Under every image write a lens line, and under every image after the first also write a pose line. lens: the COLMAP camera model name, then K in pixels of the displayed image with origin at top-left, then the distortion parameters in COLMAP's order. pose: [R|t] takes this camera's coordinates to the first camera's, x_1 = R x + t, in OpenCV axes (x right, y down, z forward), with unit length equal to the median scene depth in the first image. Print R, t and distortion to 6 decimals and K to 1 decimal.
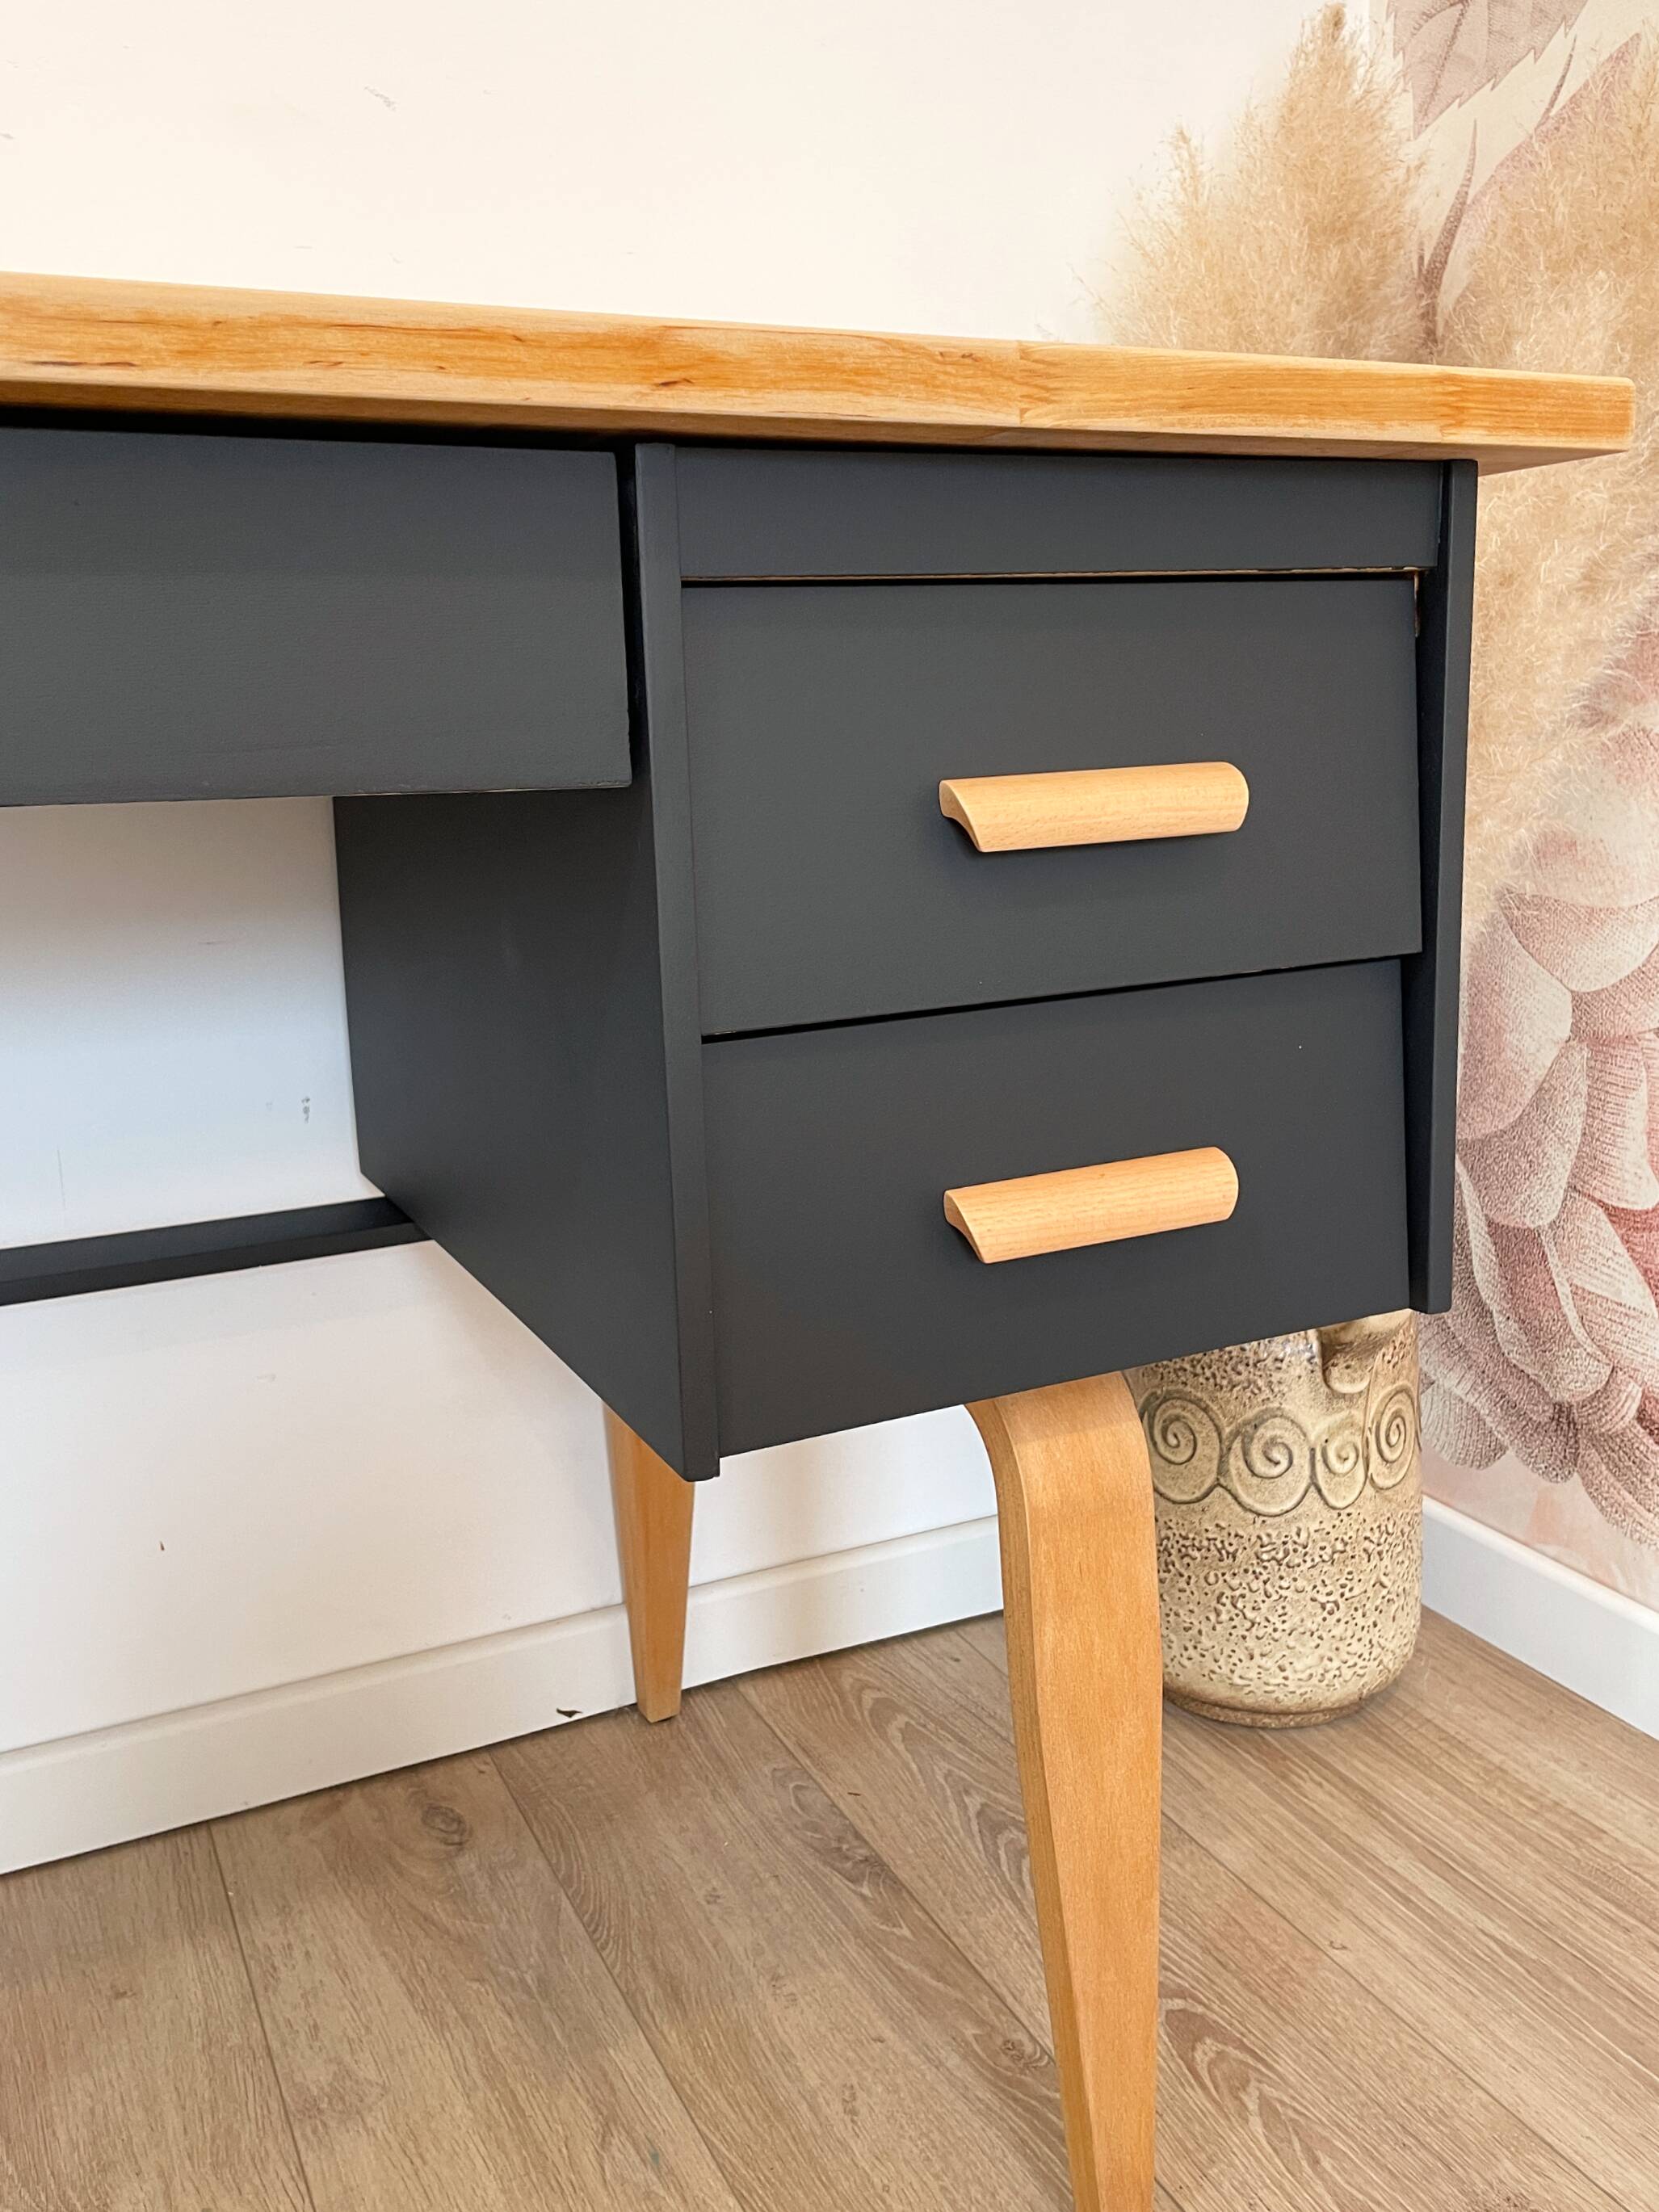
lens RADIAL K [[1832.6, 0, 808.5], [0, 1832.6, 1065.8], [0, 0, 1]] dist [0.066924, -0.093313]
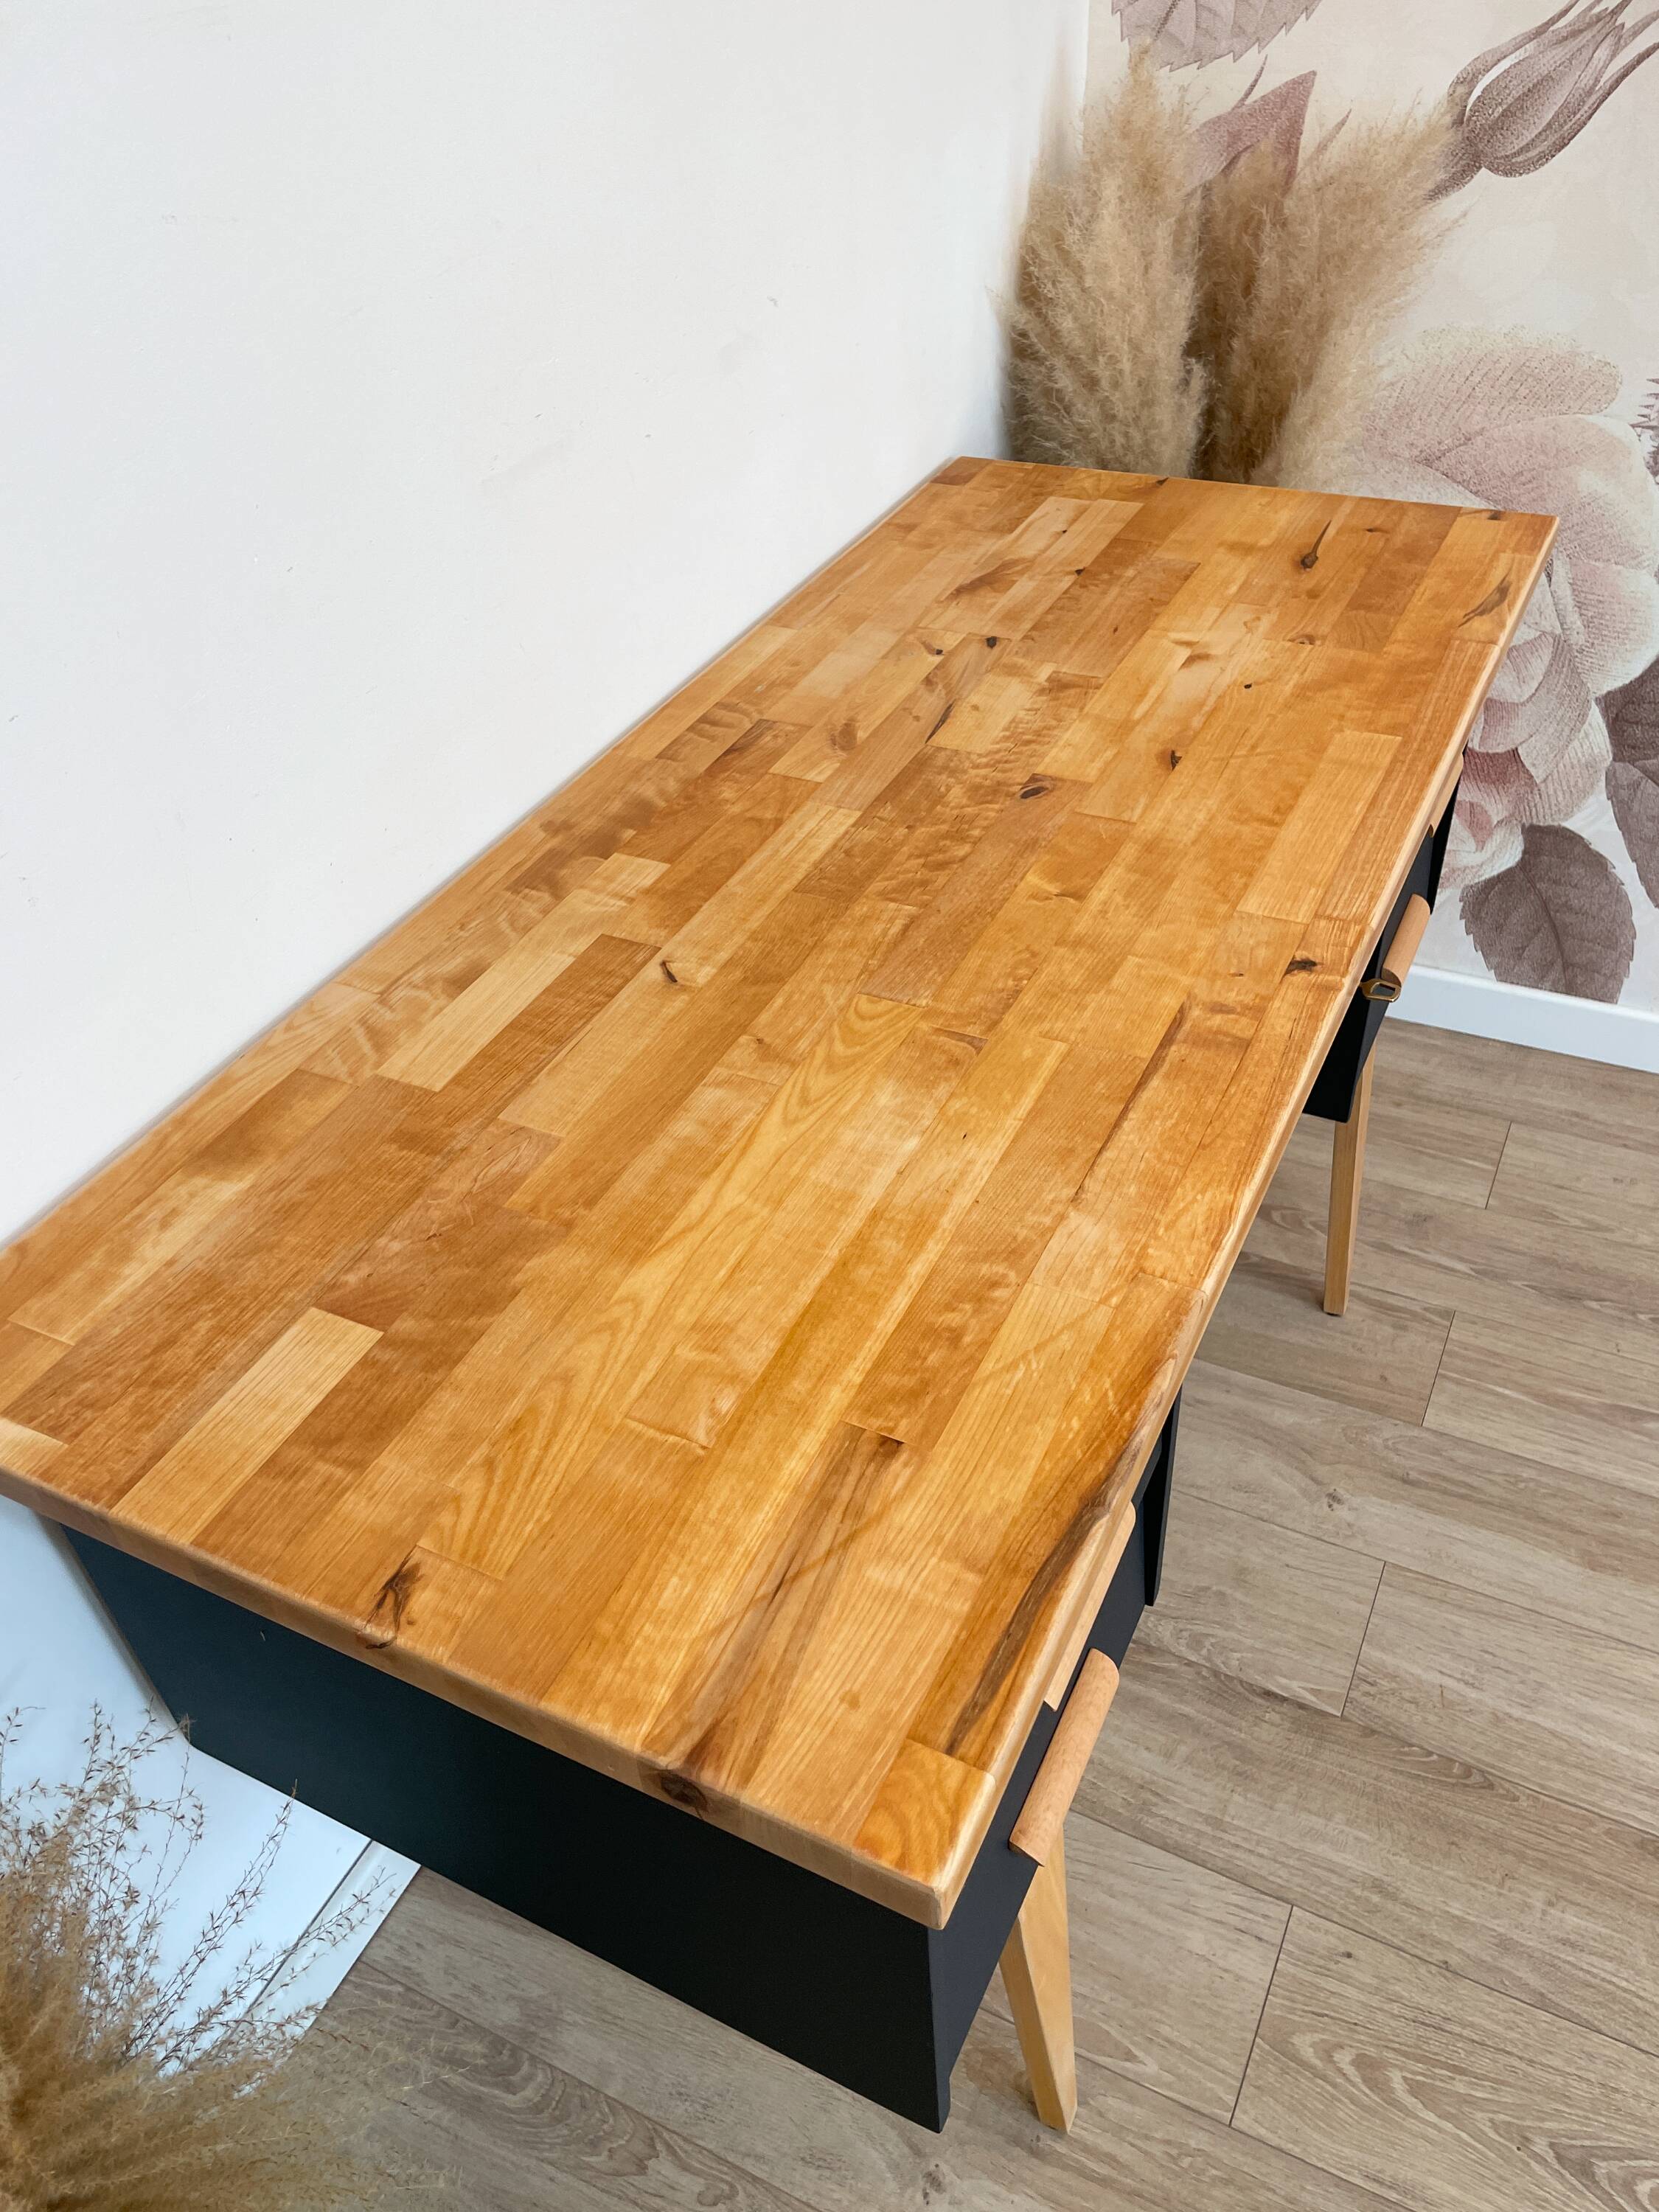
lens RADIAL K [[1687.4, 0, 823.8], [0, 1687.4, 1113.9], [0, 0, 1]] dist [0.080228, -0.113641]
pose [[0.787717, -0.403151, 0.465801, -1.043132], [0.148958, 0.858337, 0.490989, -0.623553], [-0.597757, -0.317376, 0.736179, -0.150127]]
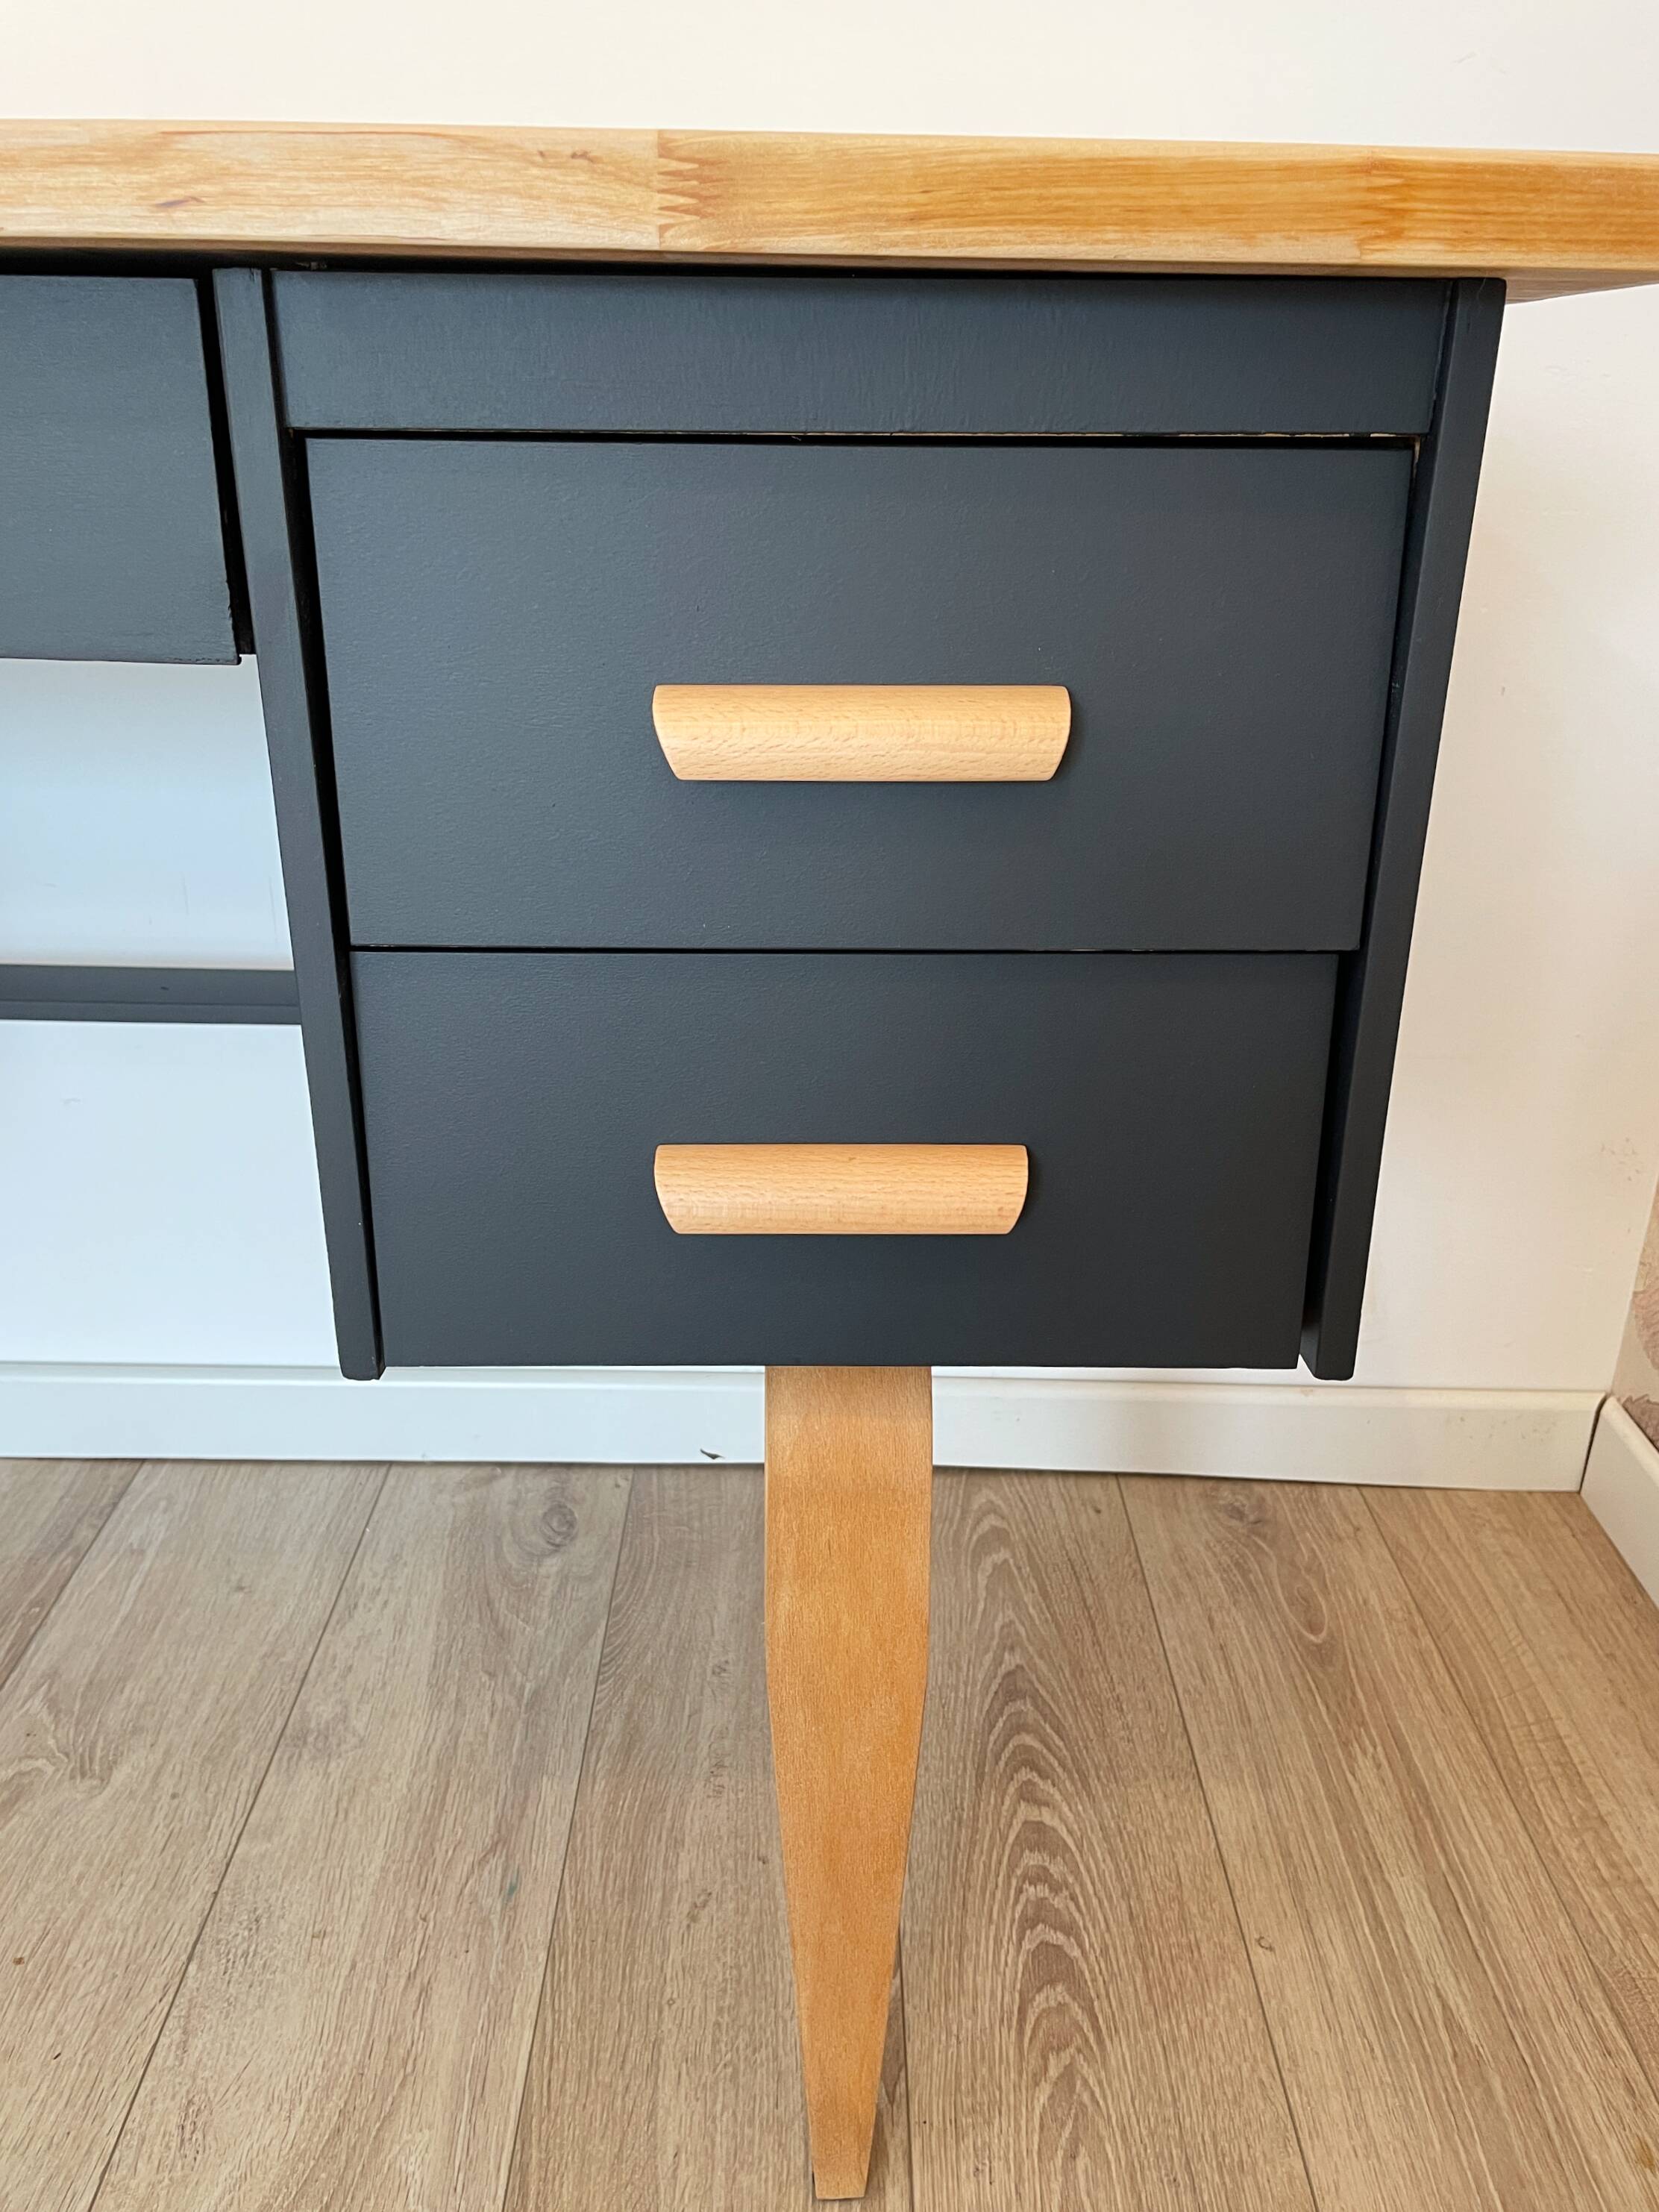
lens RADIAL K [[1687.3, 0, 842.4], [0, 1687.3, 1082.1], [0, 0, 1]] dist [0.080228, -0.113641]
pose [[0.905306, 0.199954, -0.374753, 0.323882], [-0.126146, 0.969028, 0.212301, -0.101238], [0.405596, -0.144924, 0.902490, 0.195265]]
